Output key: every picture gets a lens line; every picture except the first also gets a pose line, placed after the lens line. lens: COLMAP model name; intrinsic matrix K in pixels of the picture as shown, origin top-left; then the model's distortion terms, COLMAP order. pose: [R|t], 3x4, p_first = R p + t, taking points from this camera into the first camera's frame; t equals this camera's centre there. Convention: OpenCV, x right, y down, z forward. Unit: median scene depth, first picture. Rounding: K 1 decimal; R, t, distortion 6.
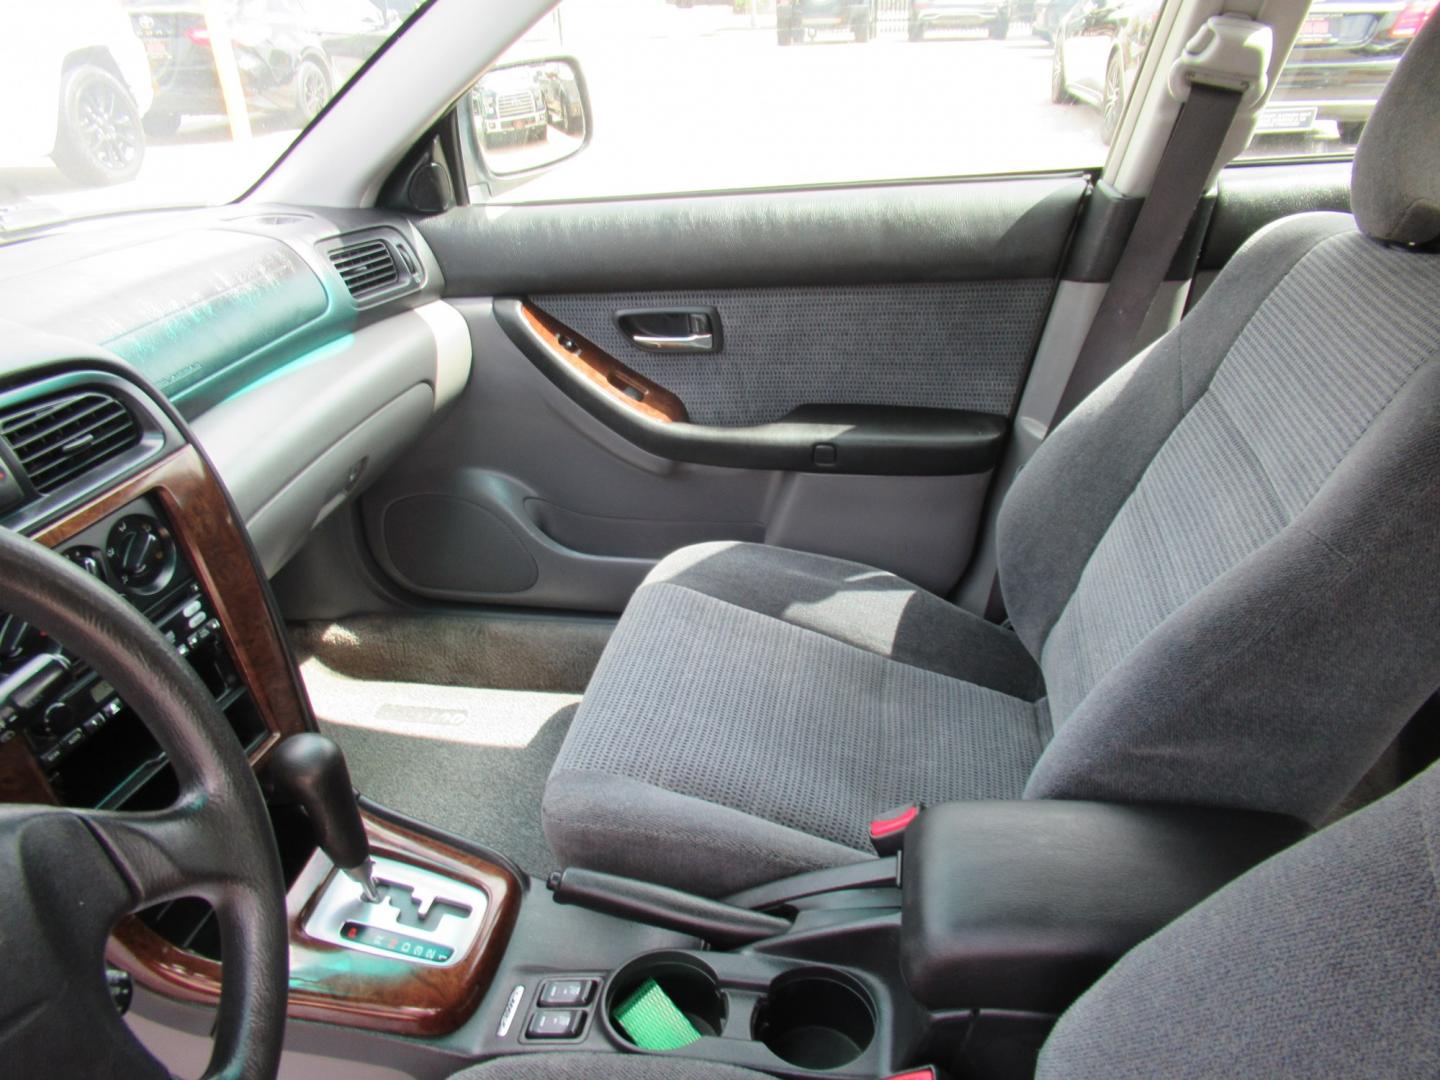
lens RADIAL K [[1078.7, 0, 729.3], [0, 1078.7, 540.4], [0, 0, 1]] dist [-0.008520, 0.001193]
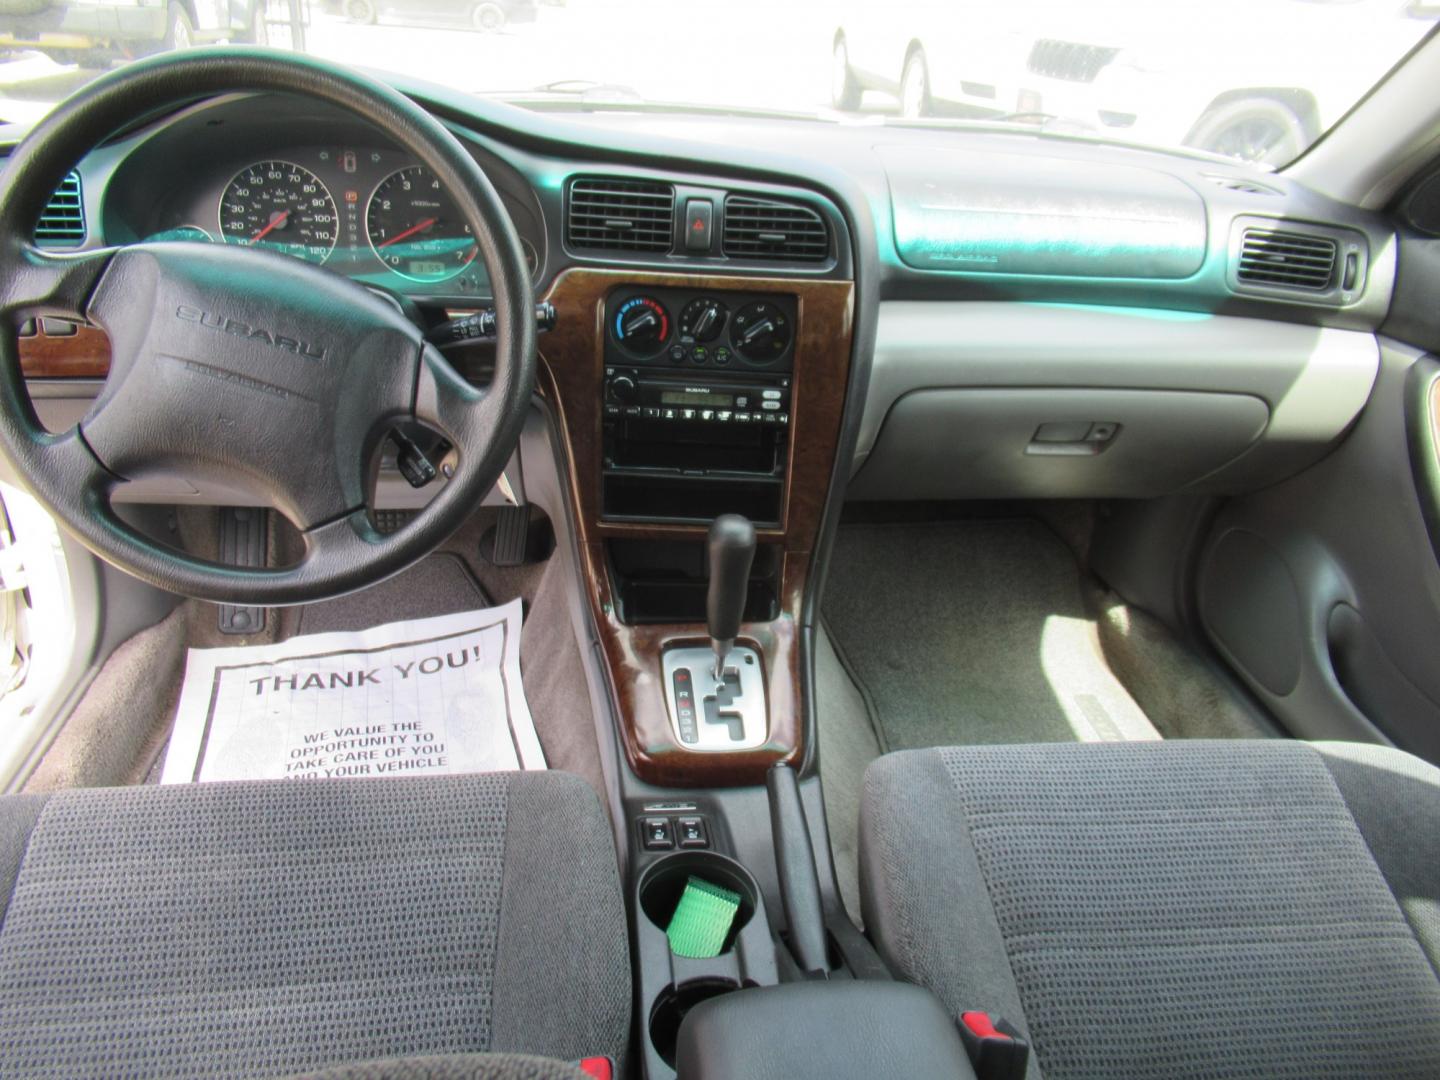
lens RADIAL K [[1078.7, 0, 708.6], [0, 1078.7, 545.5], [0, 0, 1]] dist [-0.008520, 0.001193]
pose [[0.266864, 0.497611, -0.825328, 0.387323], [-0.514249, 0.797803, 0.314736, -0.098980], [0.815065, 0.340432, 0.468801, 0.271761]]
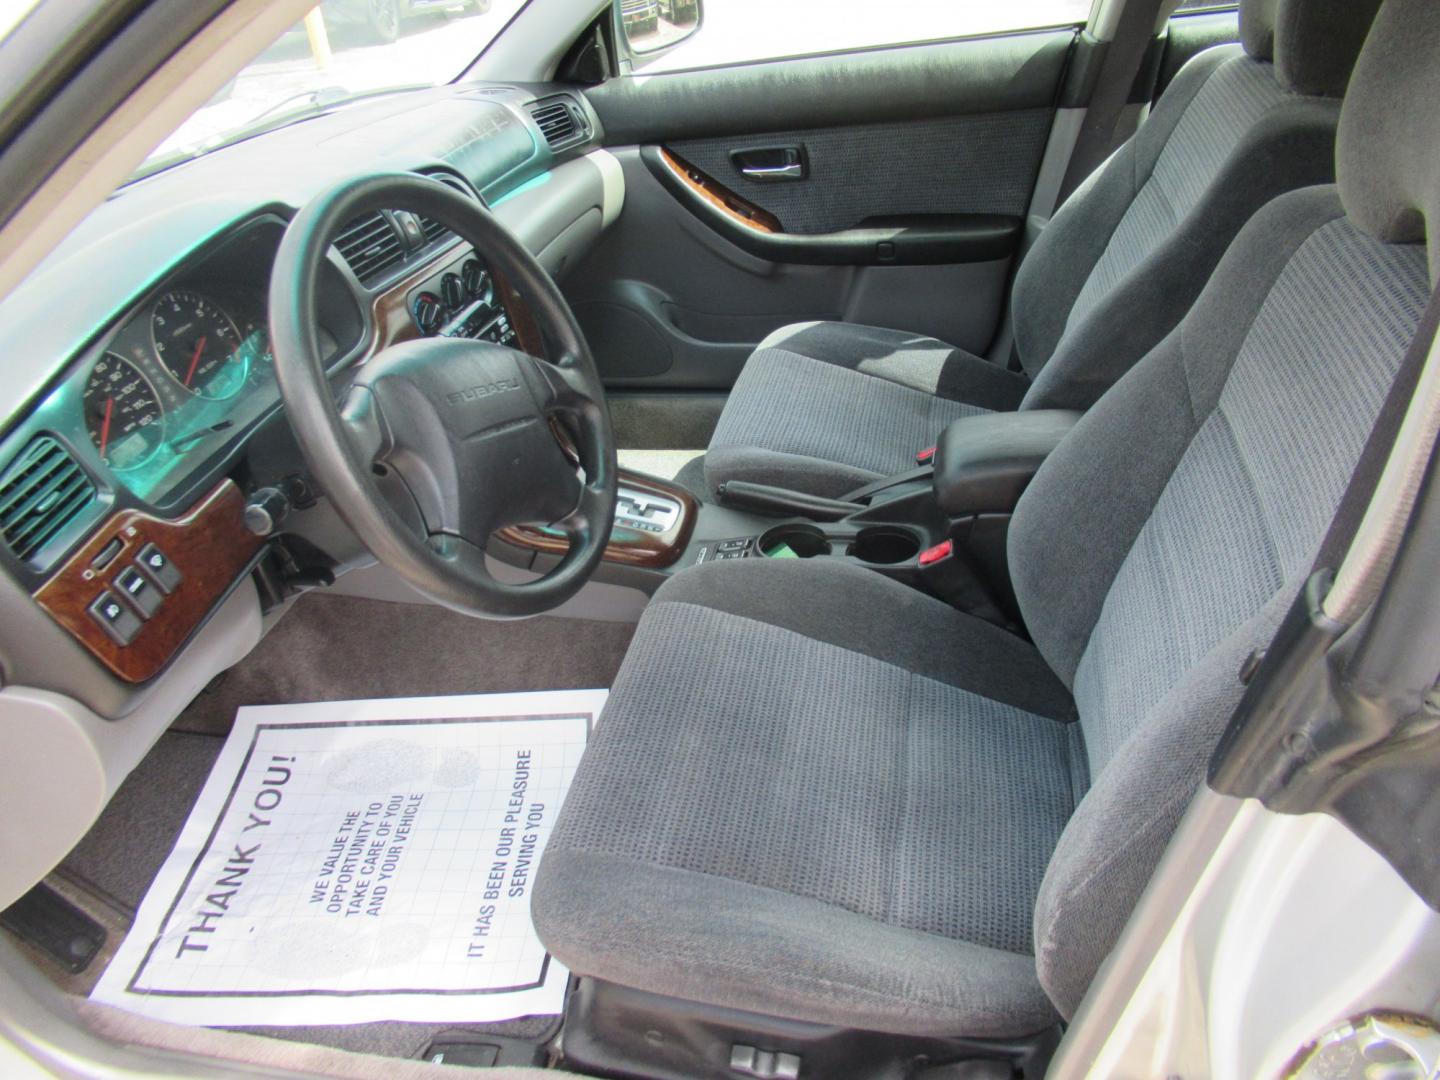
lens RADIAL K [[1078.7, 0, 719.4], [0, 1078.7, 536.0], [0, 0, 1]] dist [-0.008520, 0.001193]
pose [[0.997402, -0.021747, -0.068679, -0.037923], [0.027353, 0.996276, 0.081771, 0.172898], [0.066645, -0.083437, 0.994282, -0.426358]]
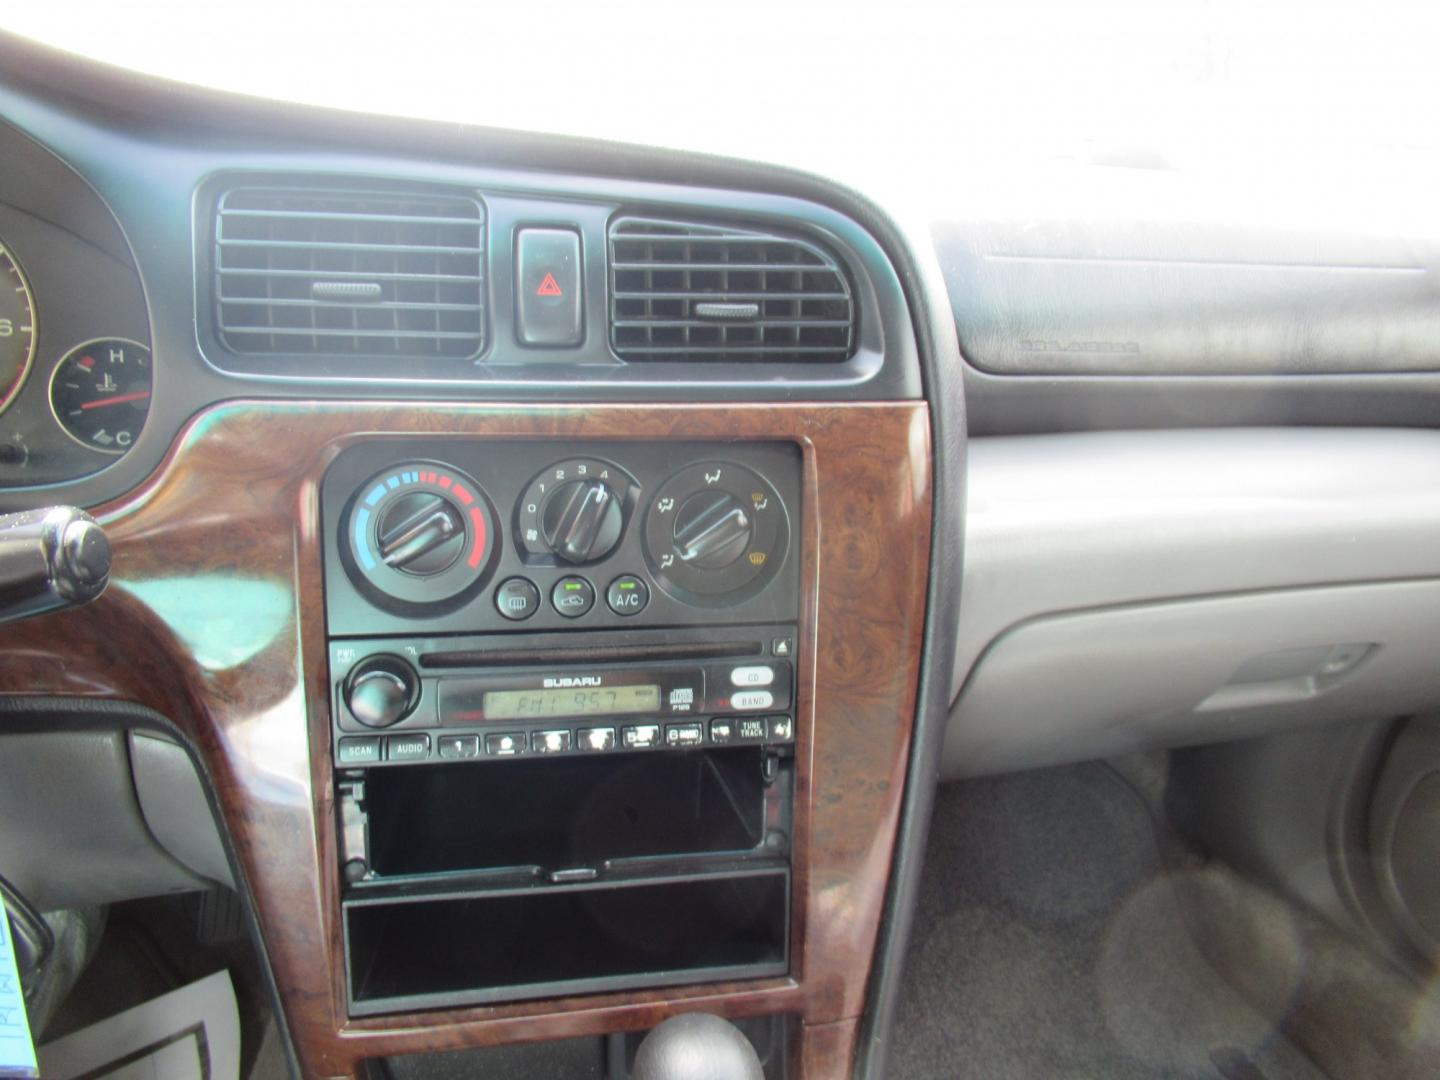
lens RADIAL K [[1078.7, 0, 714.7], [0, 1078.7, 535.2], [0, 0, 1]] dist [-0.008520, 0.001193]
pose [[0.428491, 0.357317, -0.829892, -0.065917], [-0.481762, 0.867382, 0.124714, -0.033457], [0.764396, 0.346371, 0.543807, 0.443792]]
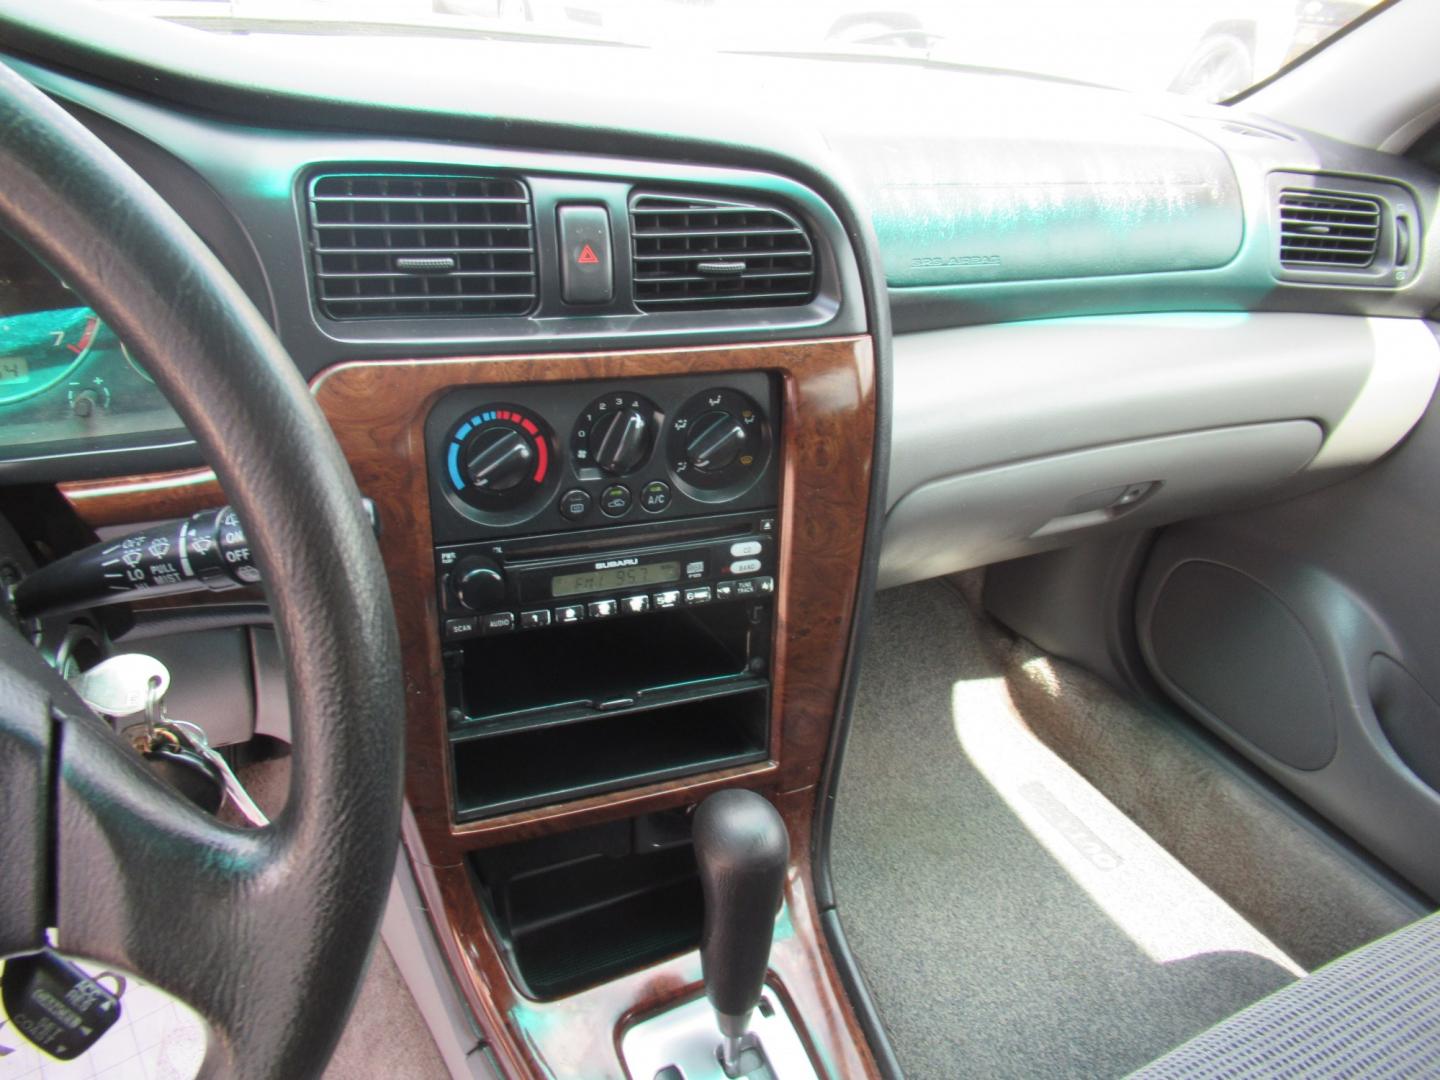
lens RADIAL K [[1078.7, 0, 710.5], [0, 1078.7, 545.3], [0, 0, 1]] dist [-0.008520, 0.001193]
pose [[0.588697, 0.469398, -0.658105, -0.038947], [-0.468151, 0.861678, 0.195821, -0.041026], [0.658992, 0.192813, 0.727016, 0.314888]]
